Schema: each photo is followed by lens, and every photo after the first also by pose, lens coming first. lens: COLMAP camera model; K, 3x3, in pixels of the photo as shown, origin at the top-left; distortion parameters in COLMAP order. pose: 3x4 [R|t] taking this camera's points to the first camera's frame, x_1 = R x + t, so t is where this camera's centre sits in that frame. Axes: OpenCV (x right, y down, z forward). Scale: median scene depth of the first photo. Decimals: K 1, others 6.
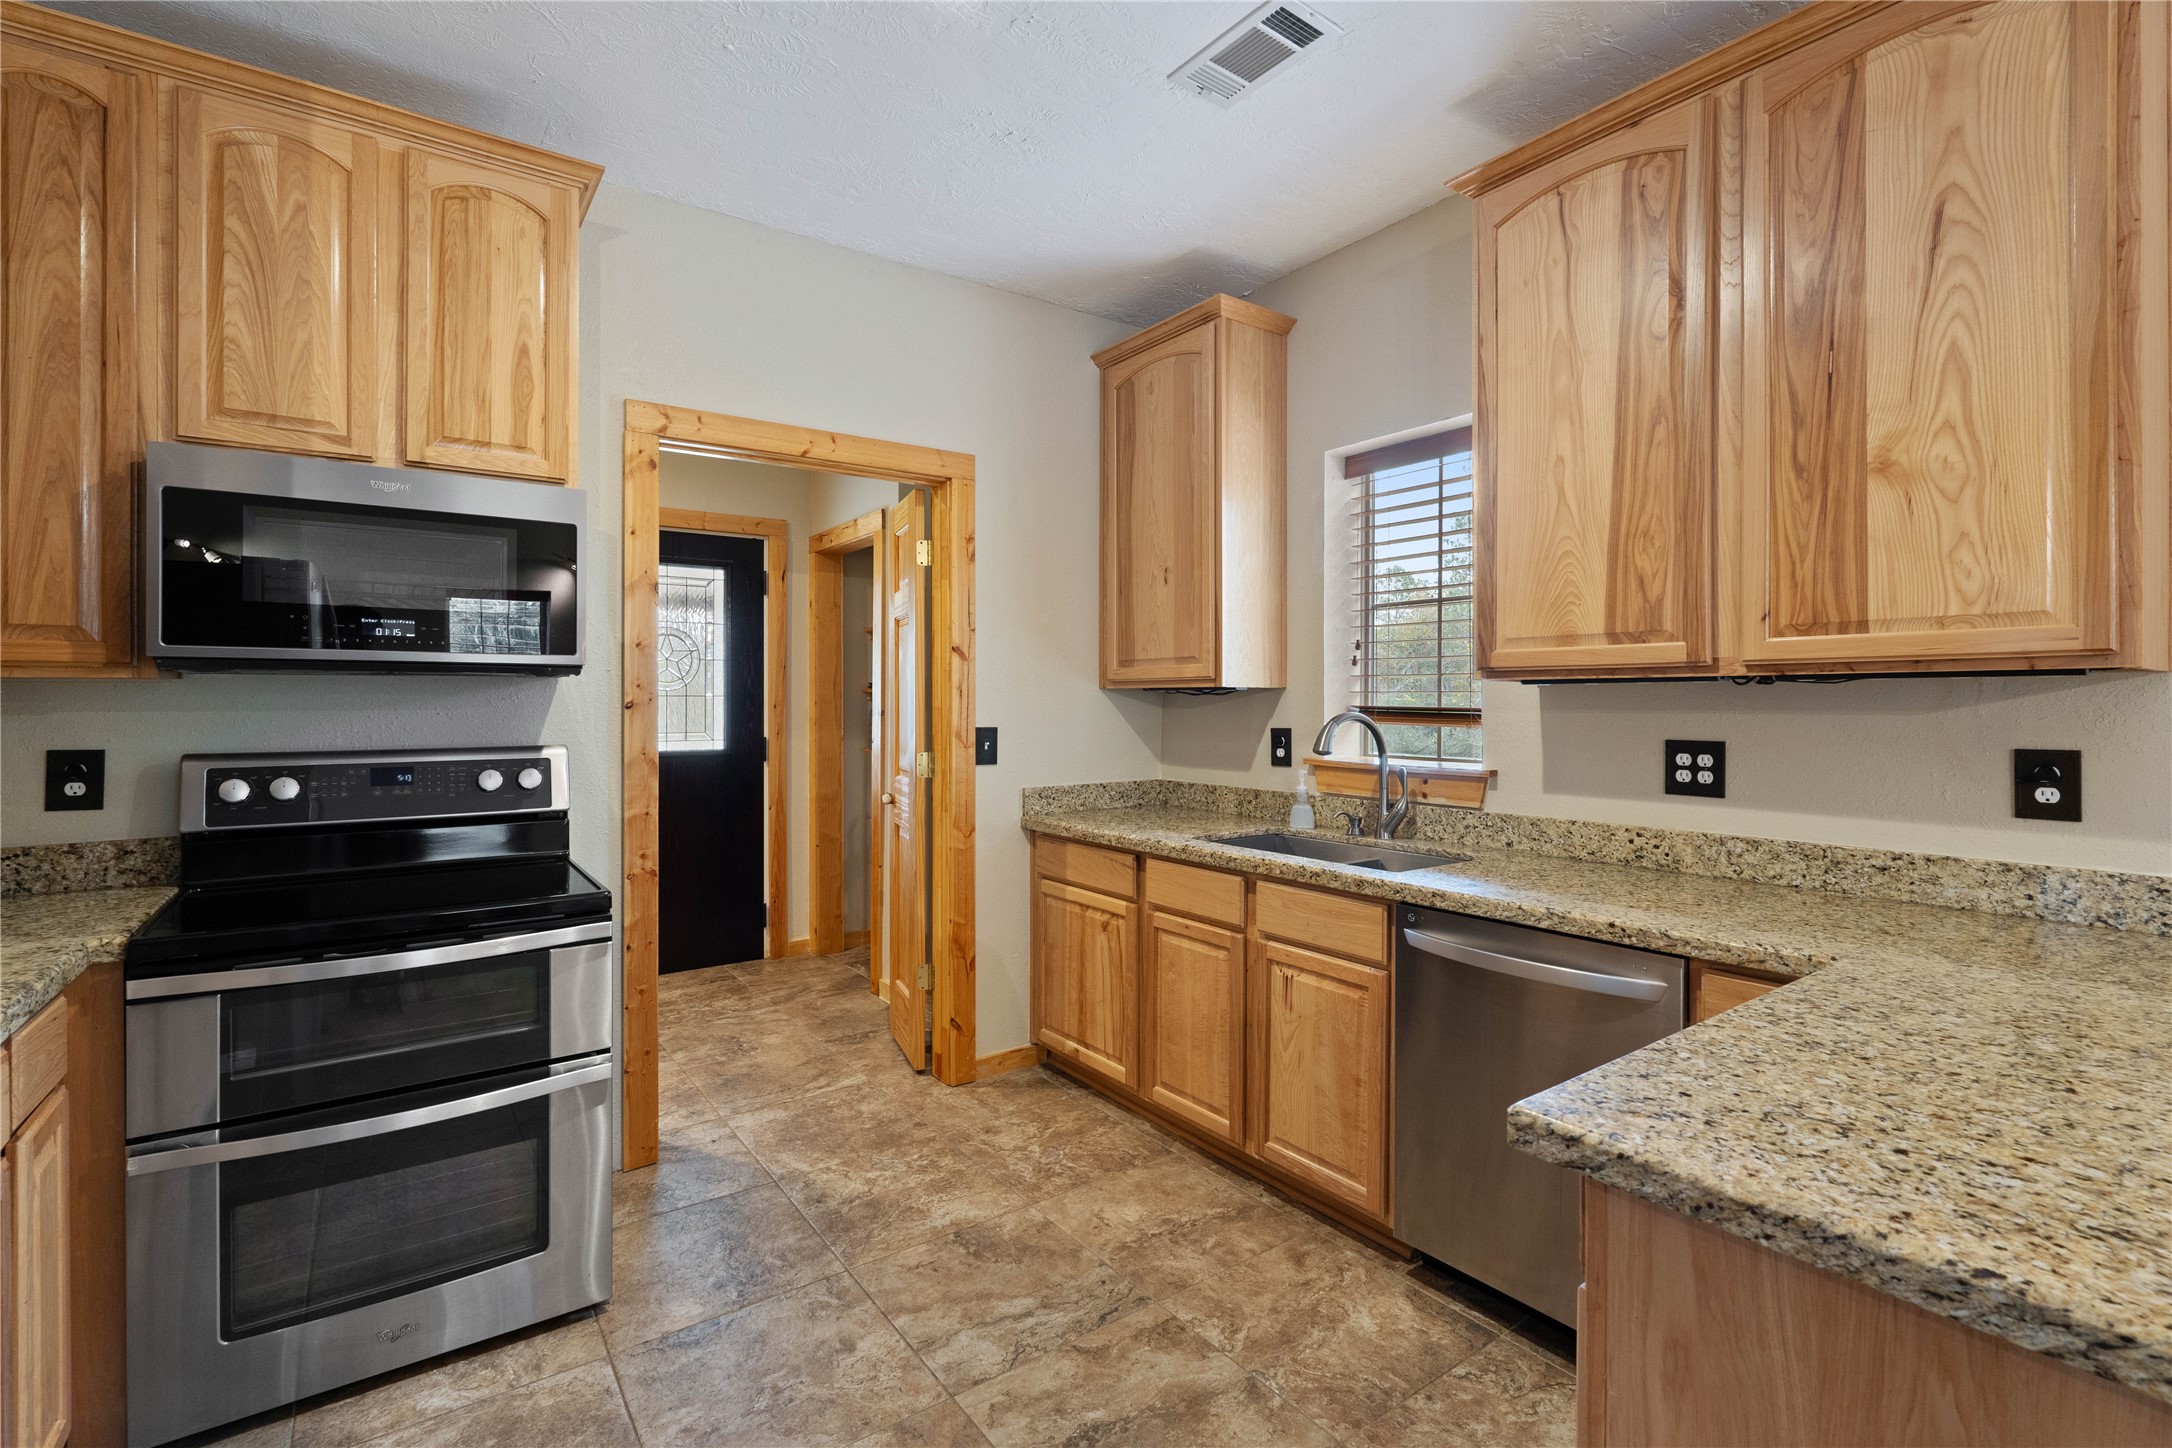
lens RADIAL K [[979.6, 0, 1077.4], [0, 979.6, 700.5], [0, 0, 1]] dist [-0.003651, 0.000191]
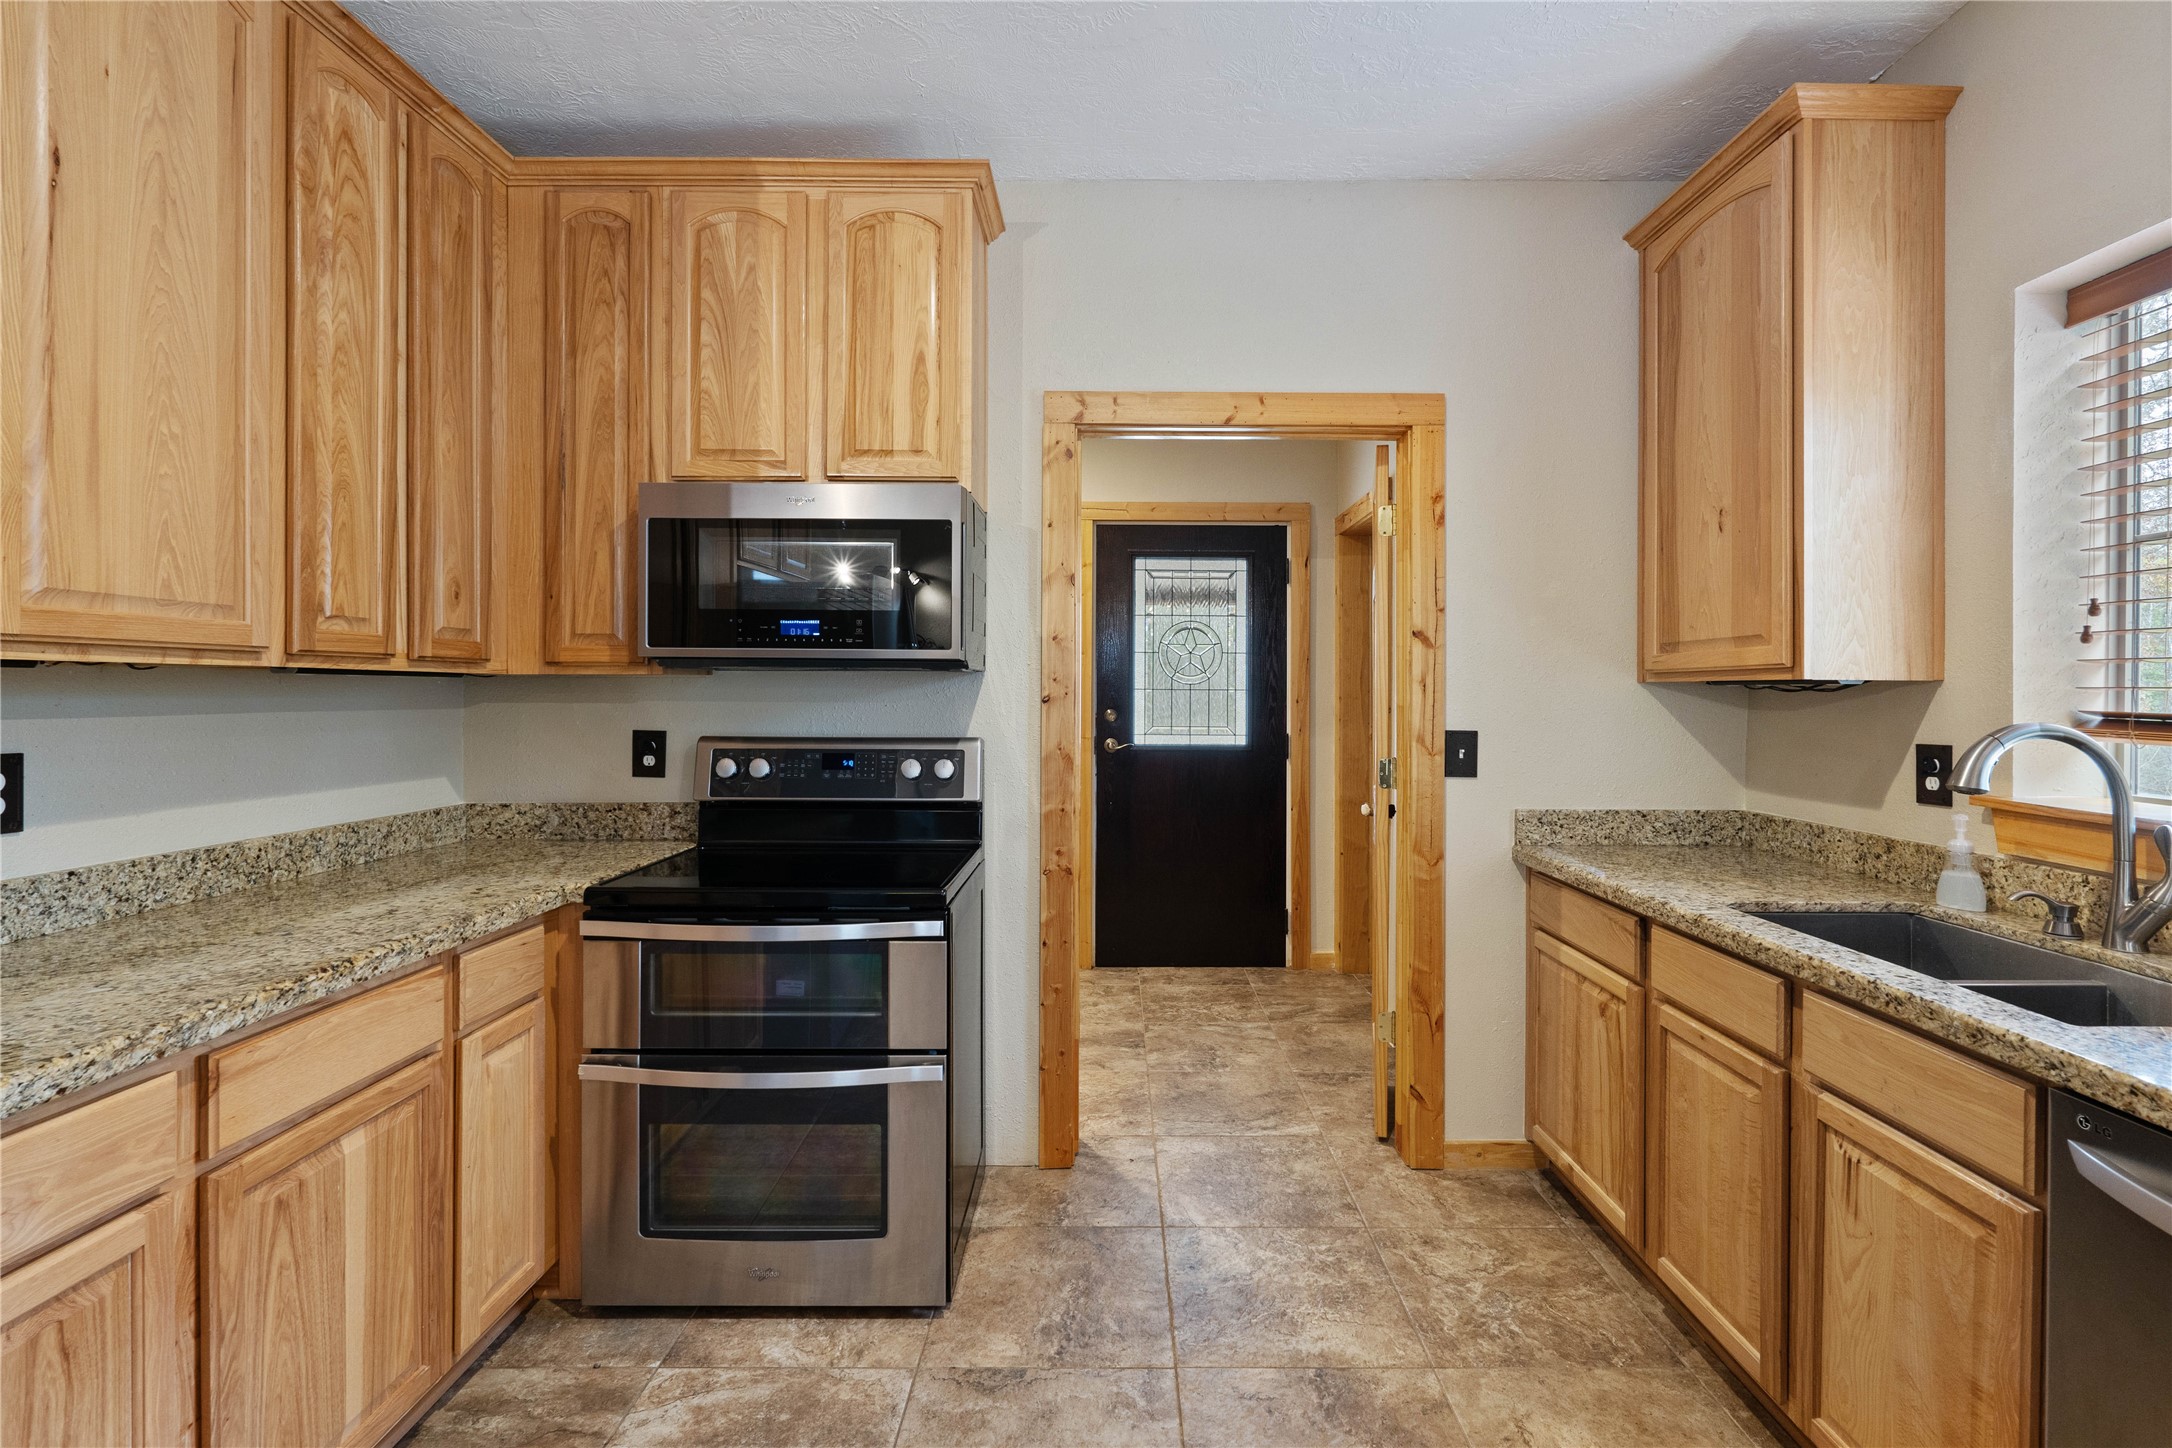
lens RADIAL K [[988.4, 0, 1116.4], [0, 988.4, 690.0], [0, 0, 1]] dist [-0.002820, -0.000126]
pose [[0.817103, 0.003185, -0.576483, 0.194436], [-0.005973, 0.999978, -0.002942, -0.002302], [0.576461, 0.005847, 0.817104, 0.242427]]
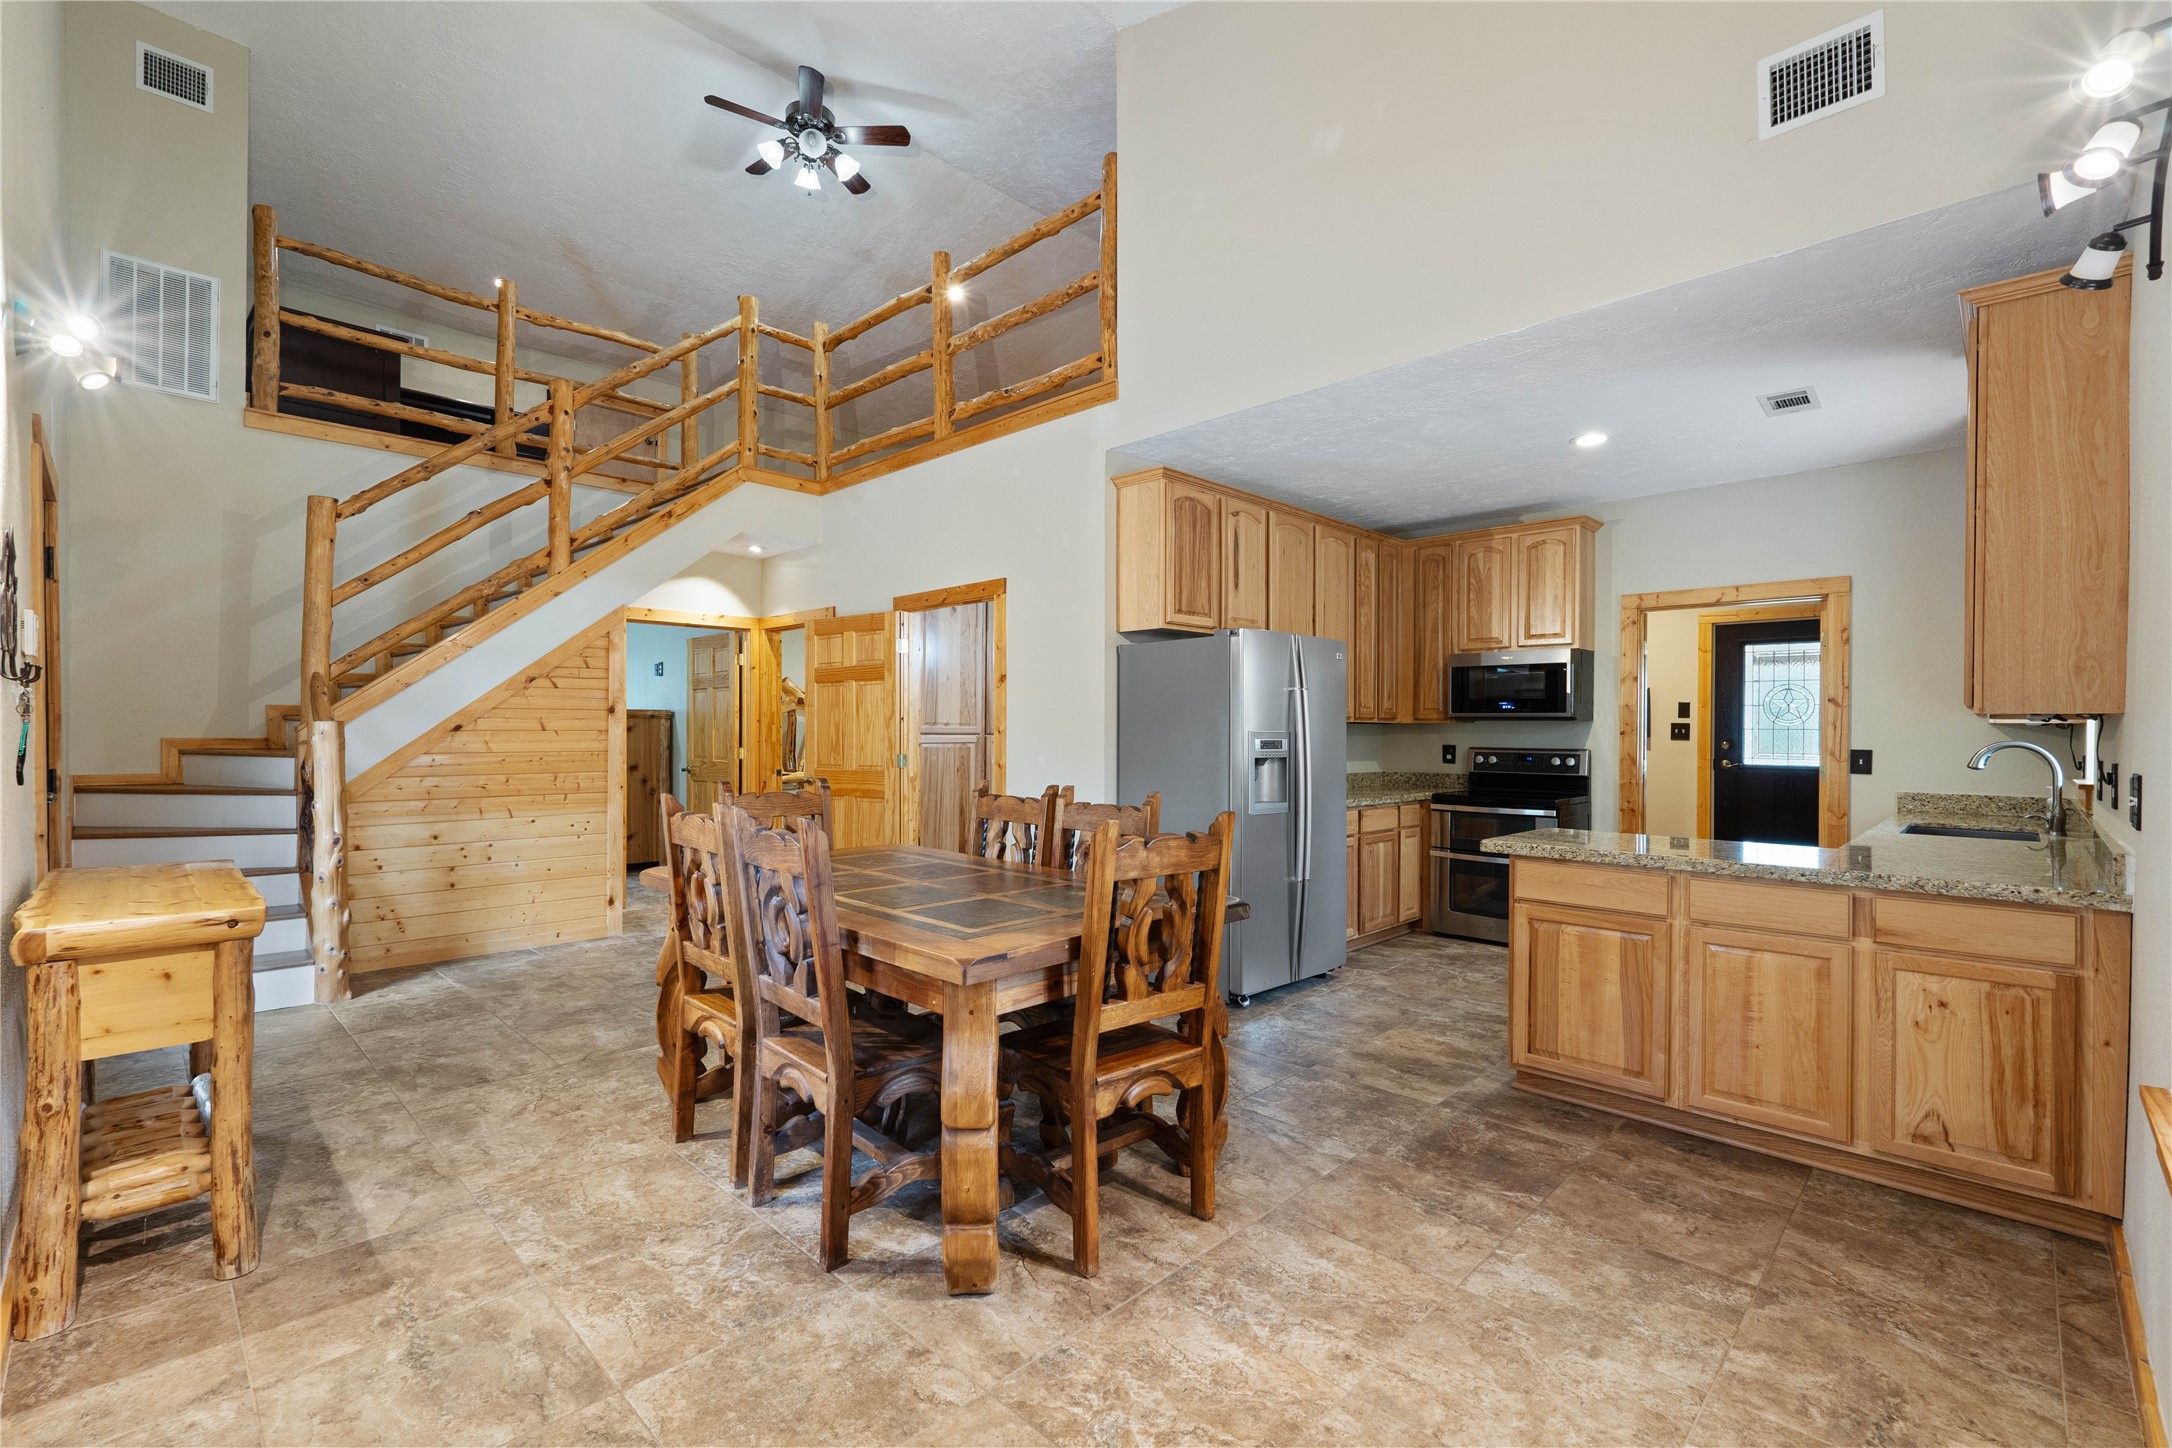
lens RADIAL K [[953.1, 0, 1089.9], [0, 953.1, 735.4], [0, 0, 1]] dist [-0.003609, -0.000241]
pose [[0.181908, 0.008068, -0.983283, 1.578681], [-0.007722, 0.999947, 0.006776, 0.005851], [0.983285, 0.006360, 0.181960, -0.635247]]
